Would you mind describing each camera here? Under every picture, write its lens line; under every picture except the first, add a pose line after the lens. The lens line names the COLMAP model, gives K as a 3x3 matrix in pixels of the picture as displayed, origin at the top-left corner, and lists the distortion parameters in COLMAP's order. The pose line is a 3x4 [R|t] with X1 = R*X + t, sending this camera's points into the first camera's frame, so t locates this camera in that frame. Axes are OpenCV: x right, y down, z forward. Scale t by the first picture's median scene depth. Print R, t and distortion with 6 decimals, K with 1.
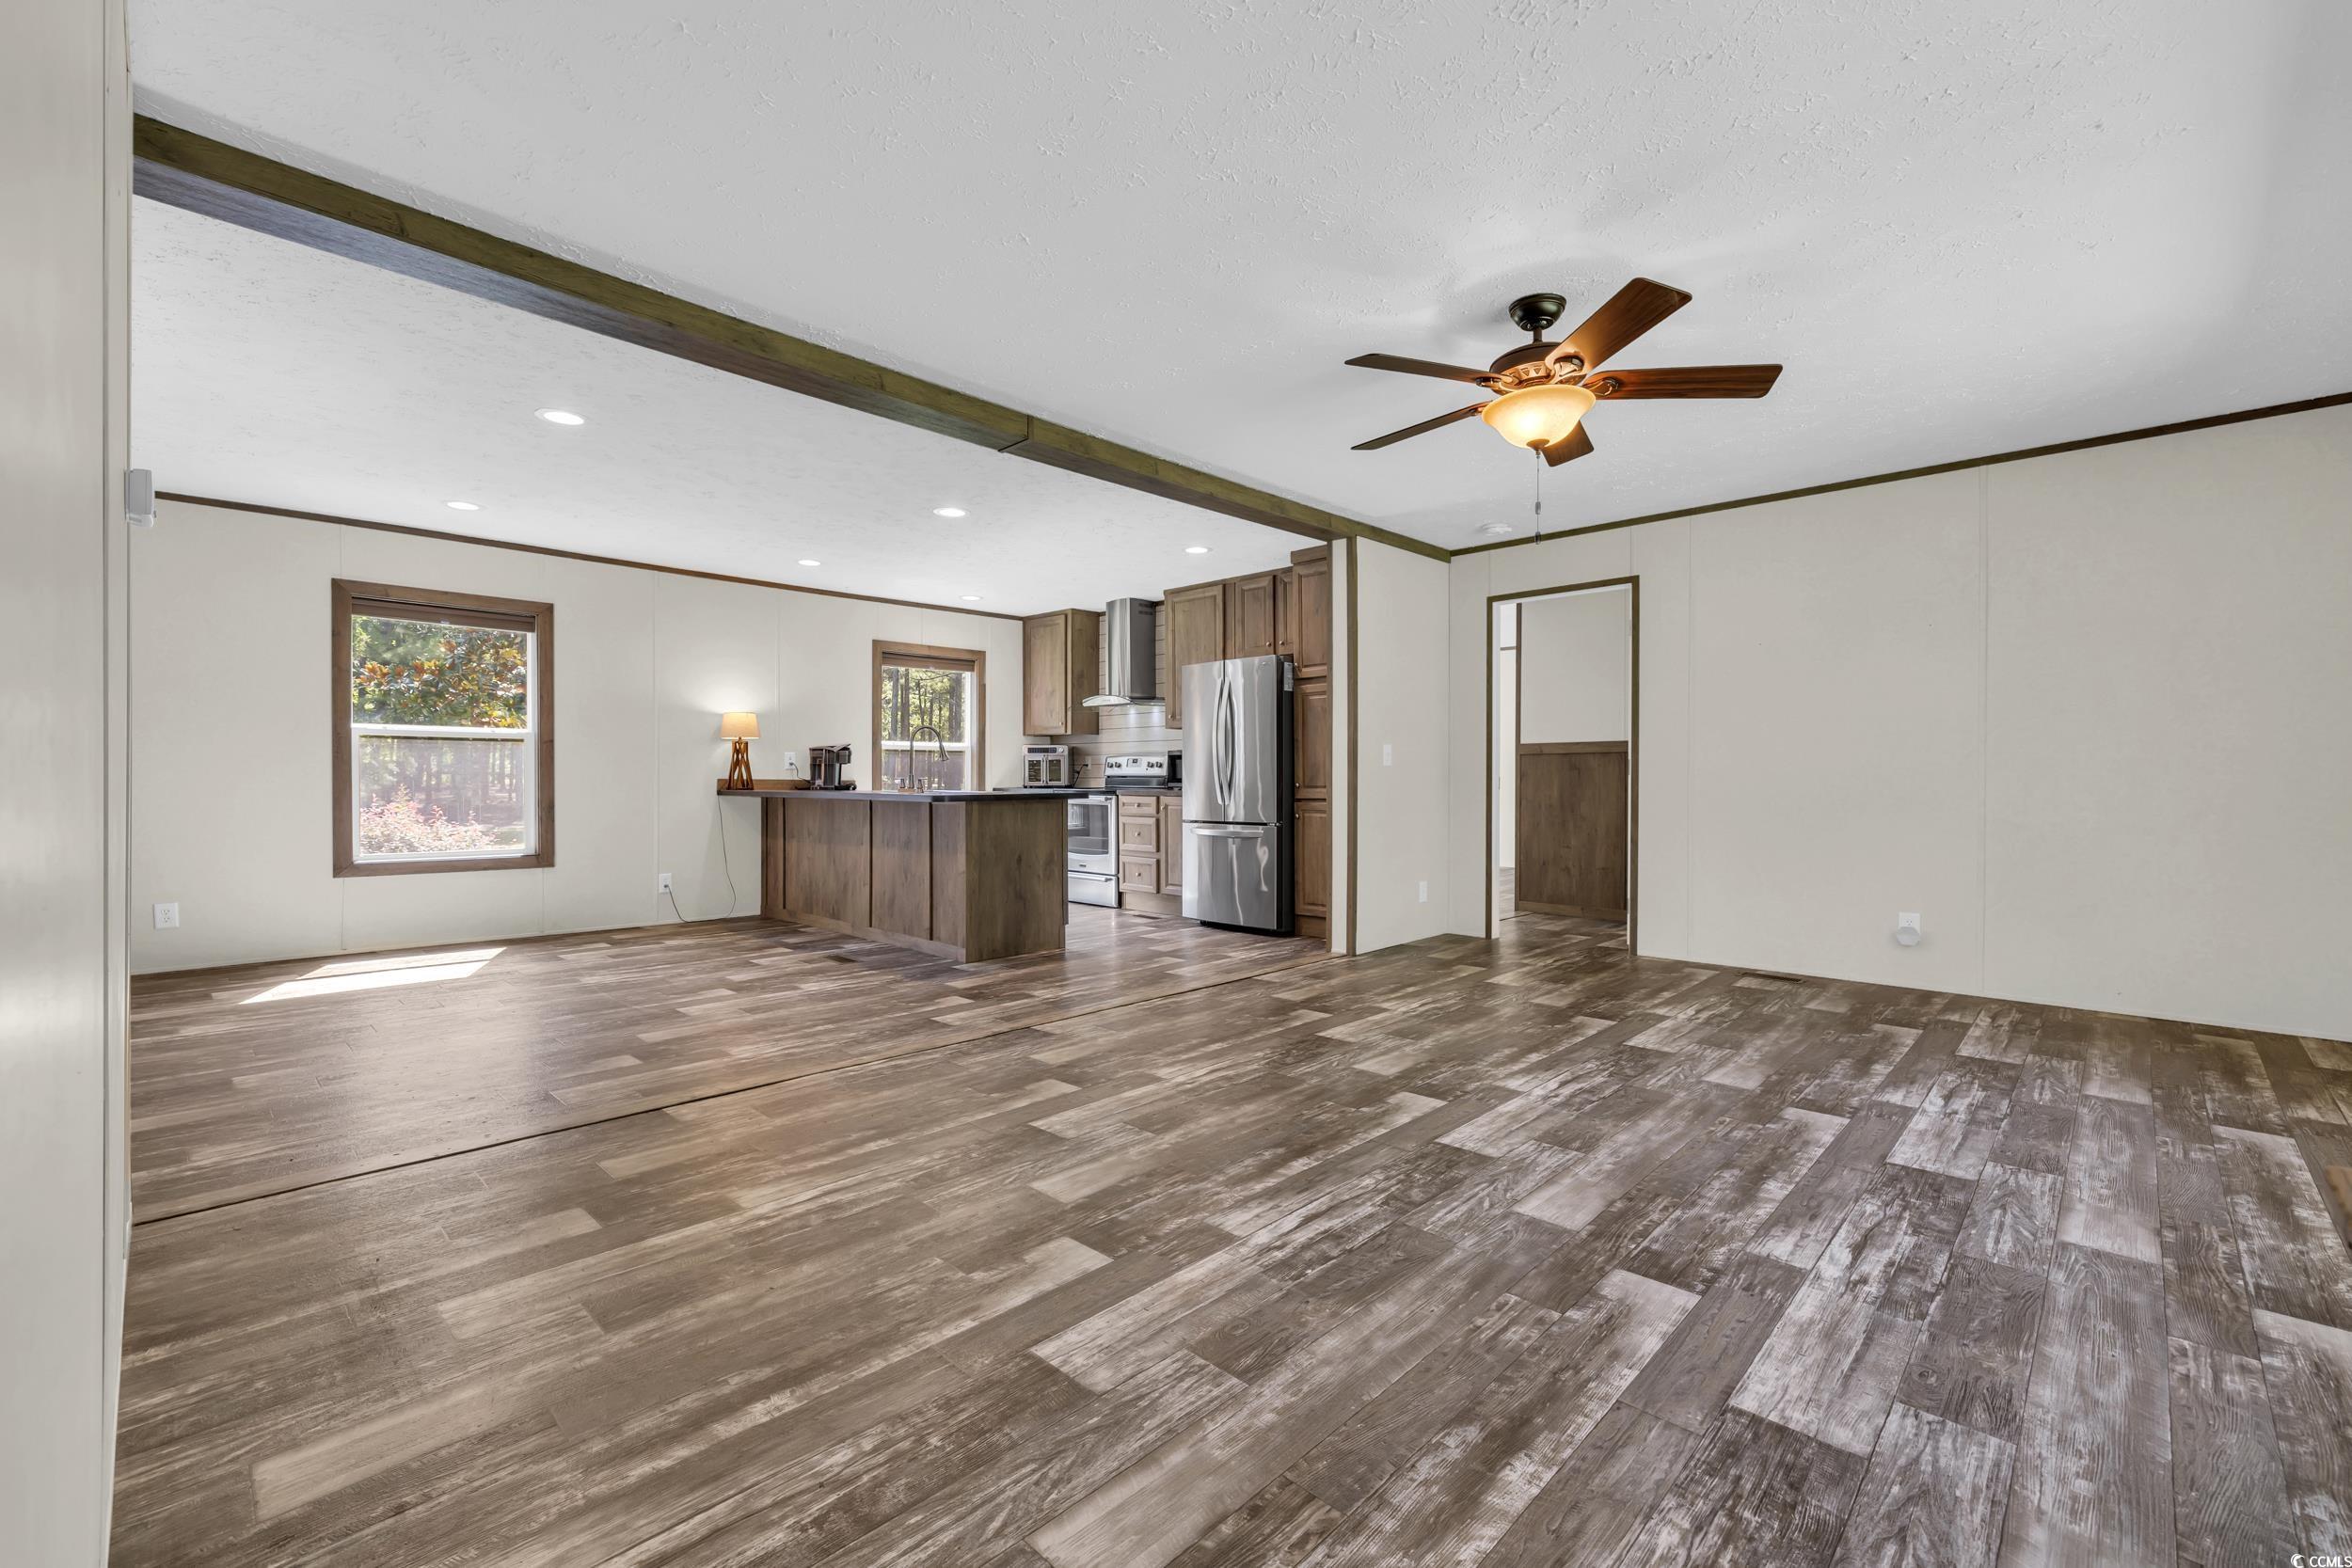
lens RADIAL K [[974.8, 0, 1177.2], [0, 974.8, 780.6], [0, 0, 1]] dist [-0.005851, 0.002418]
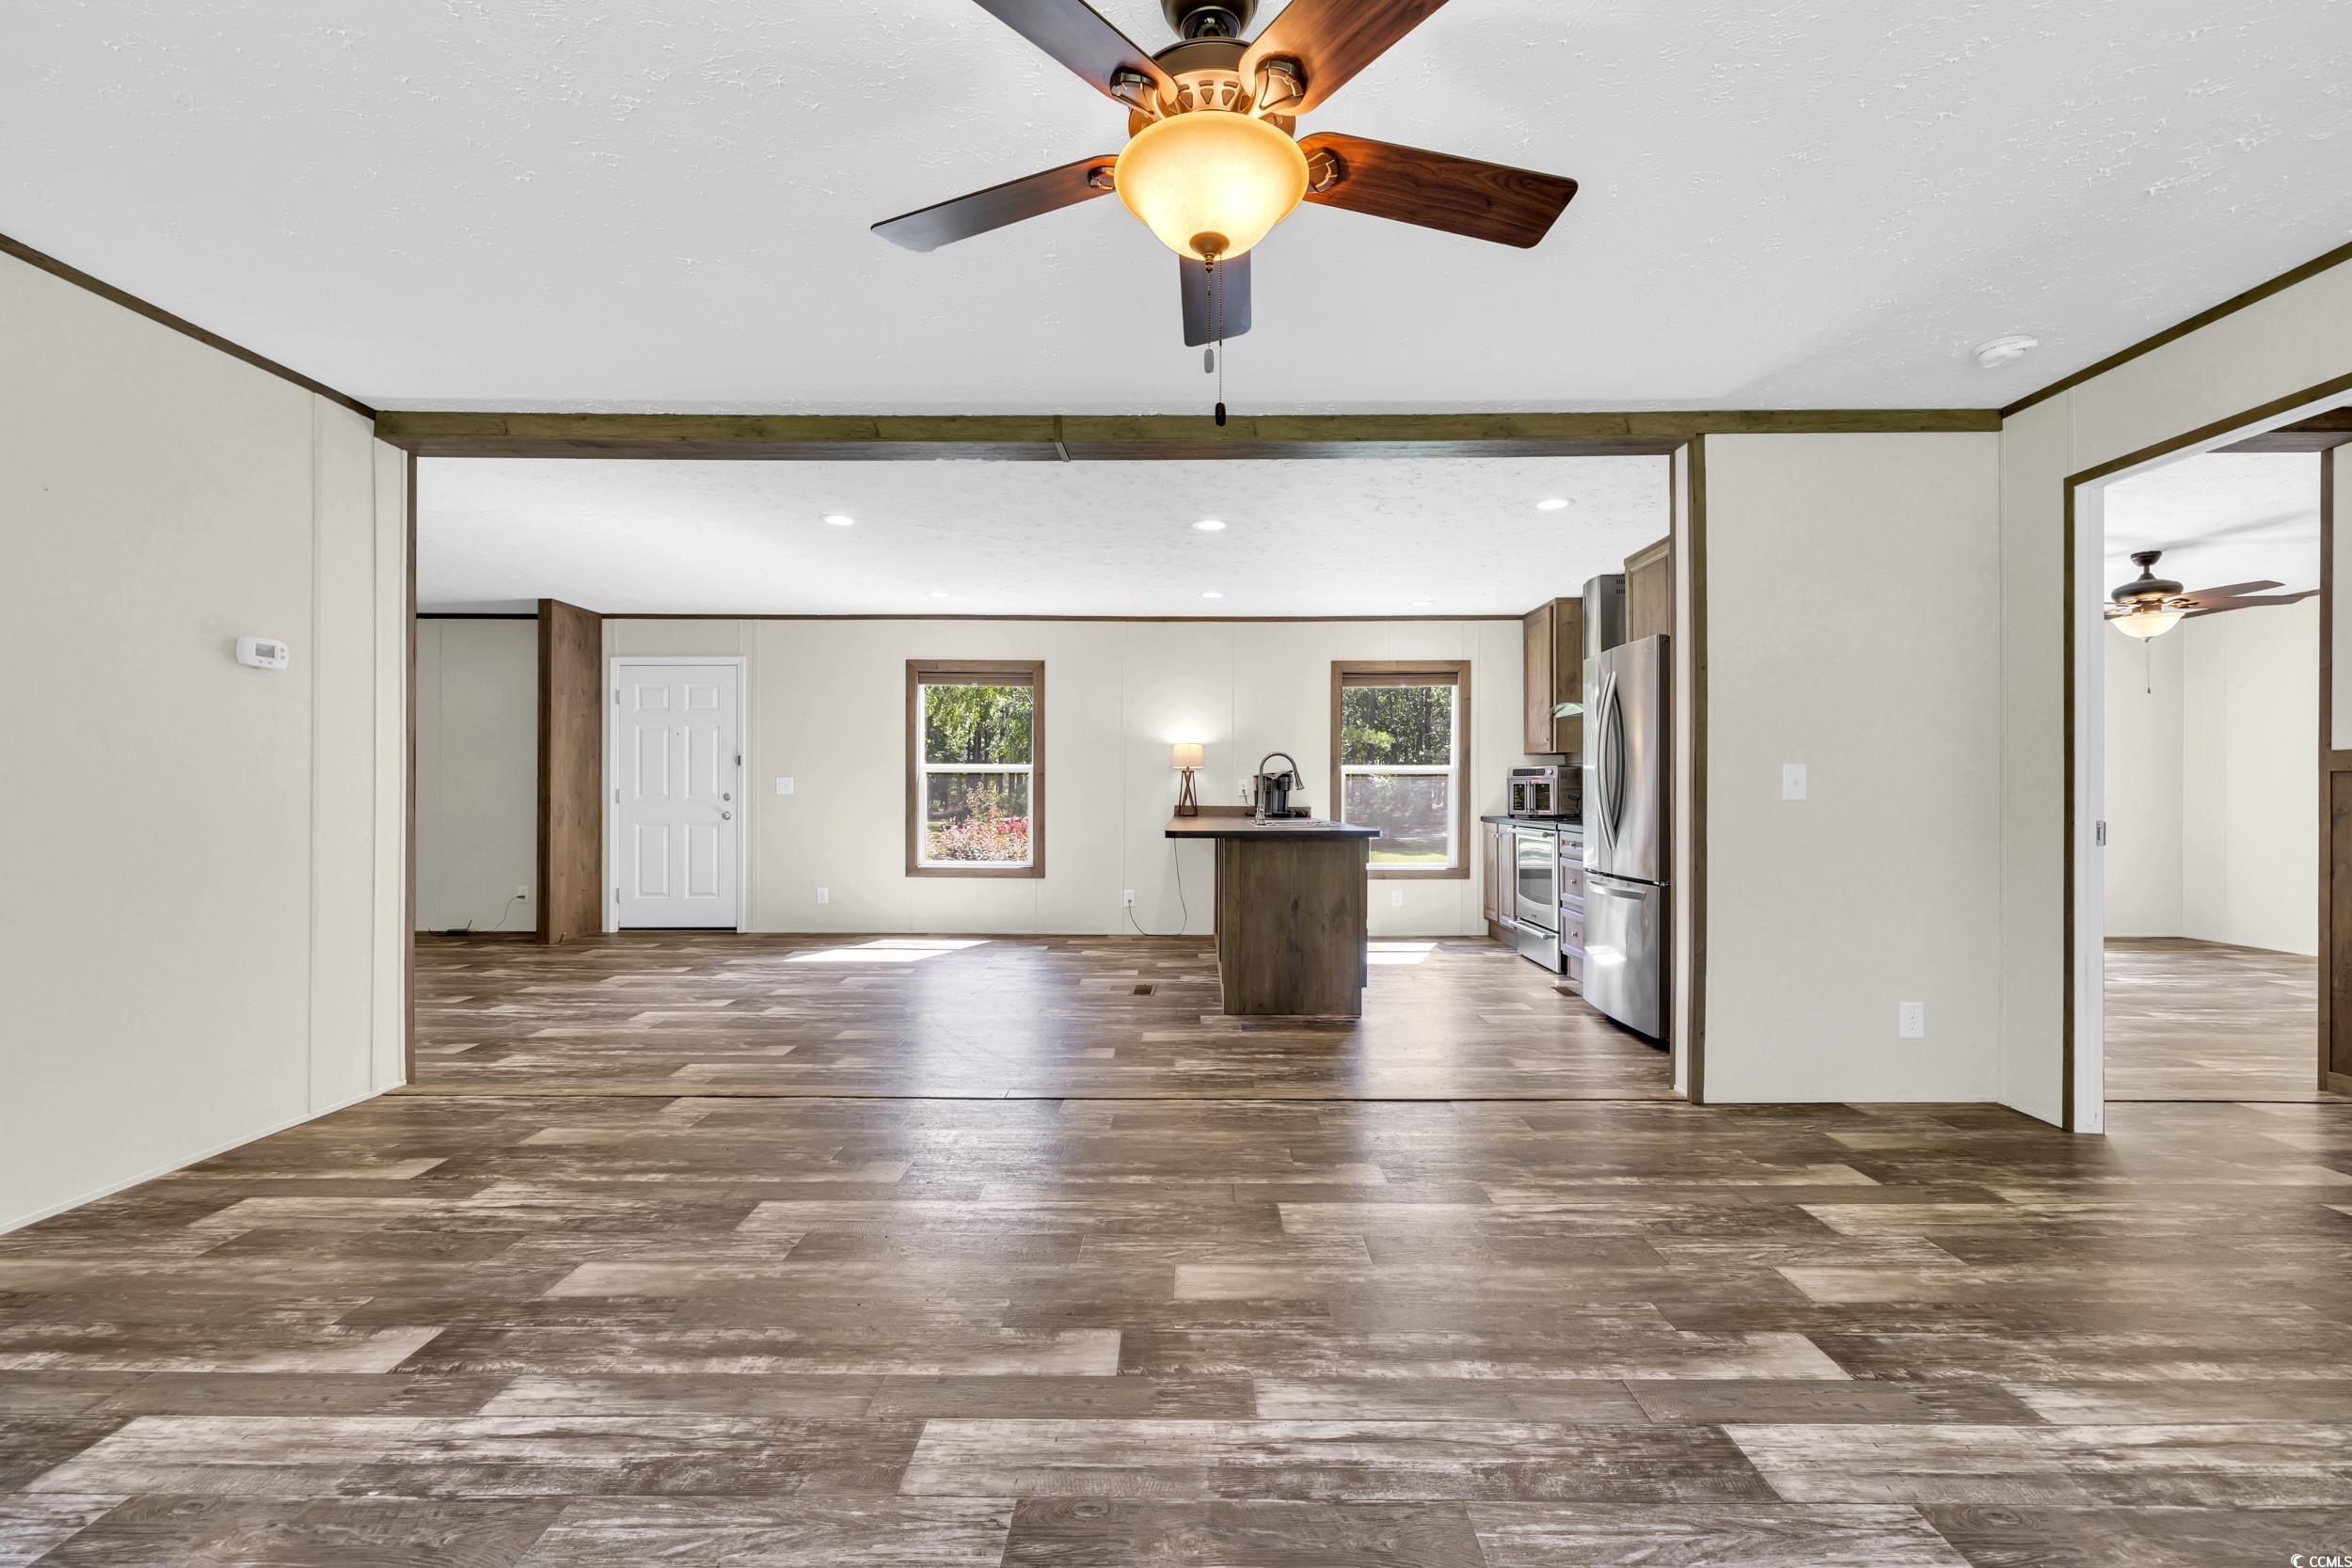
lens RADIAL K [[974.8, 0, 1182.5], [0, 974.8, 790.5], [0, 0, 1]] dist [-0.005851, 0.002418]
pose [[0.697243, -0.000699, -0.716834, 0.385372], [-0.002925, 0.999988, -0.003820, -0.017861], [0.716828, 0.004760, 0.697233, 0.312600]]
